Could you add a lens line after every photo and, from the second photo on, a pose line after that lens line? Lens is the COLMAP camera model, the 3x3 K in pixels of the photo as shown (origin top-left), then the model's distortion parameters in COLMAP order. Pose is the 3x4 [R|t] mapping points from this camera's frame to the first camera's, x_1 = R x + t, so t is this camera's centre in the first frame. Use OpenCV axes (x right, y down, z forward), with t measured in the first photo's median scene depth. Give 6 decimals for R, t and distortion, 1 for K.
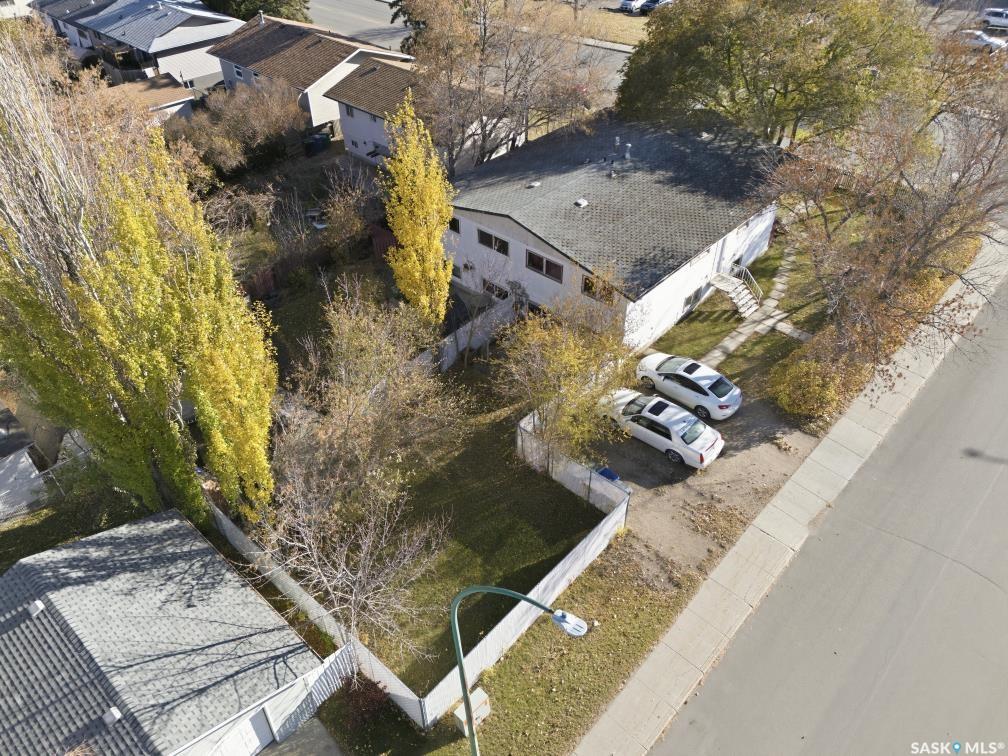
lens RADIAL K [[748.6, 0, 504.0], [0, 748.6, 378.0], [0, 0, 1]] dist [0.051219, -0.054949]
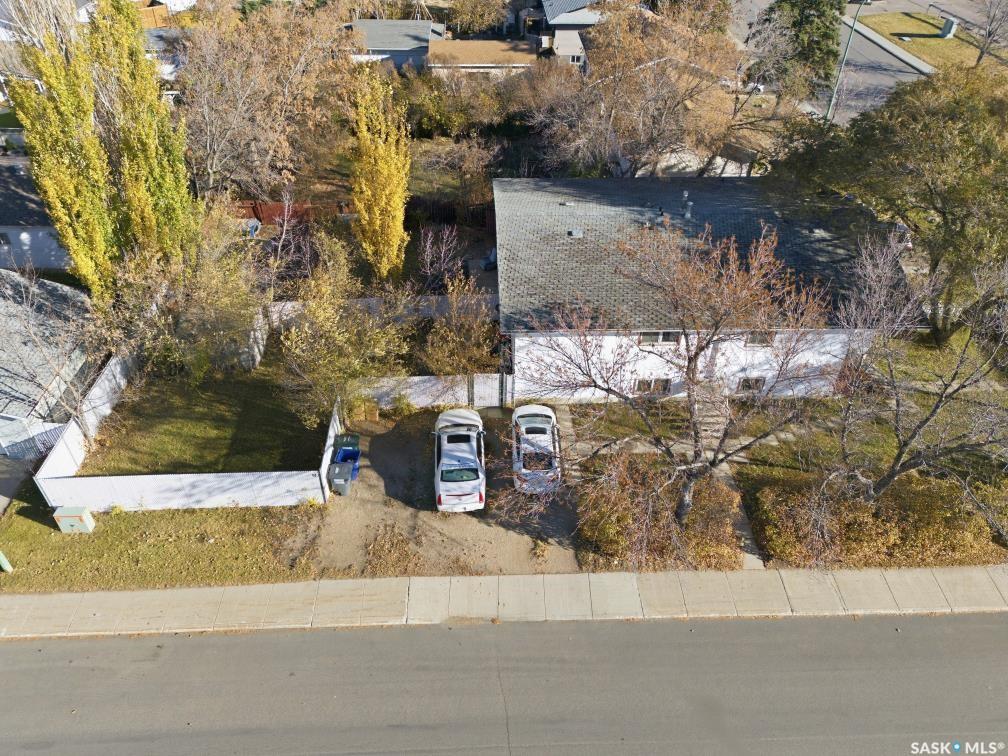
lens RADIAL K [[748.6, 0, 504.0], [0, 748.6, 378.0], [0, 0, 1]] dist [0.051219, -0.054949]
pose [[0.701093, 0.463976, -0.541475, 0.721186], [-0.471140, 0.871407, 0.136662, -0.183633], [0.535253, 0.159297, 0.829535, 0.224969]]
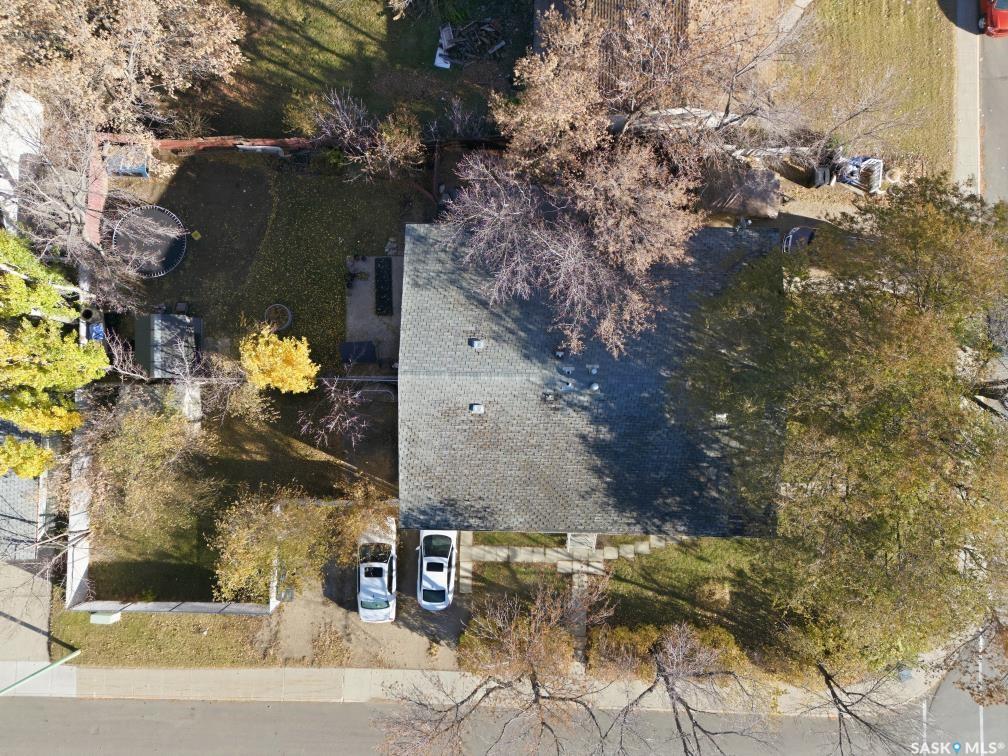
lens RADIAL K [[748.6, 0, 504.0], [0, 748.6, 378.0], [0, 0, 1]] dist [0.051219, -0.054949]
pose [[0.660160, 0.751050, -0.010654, 0.121511], [-0.475079, 0.428488, 0.768569, -1.123916], [0.581799, -0.502317, 0.639678, 0.495627]]
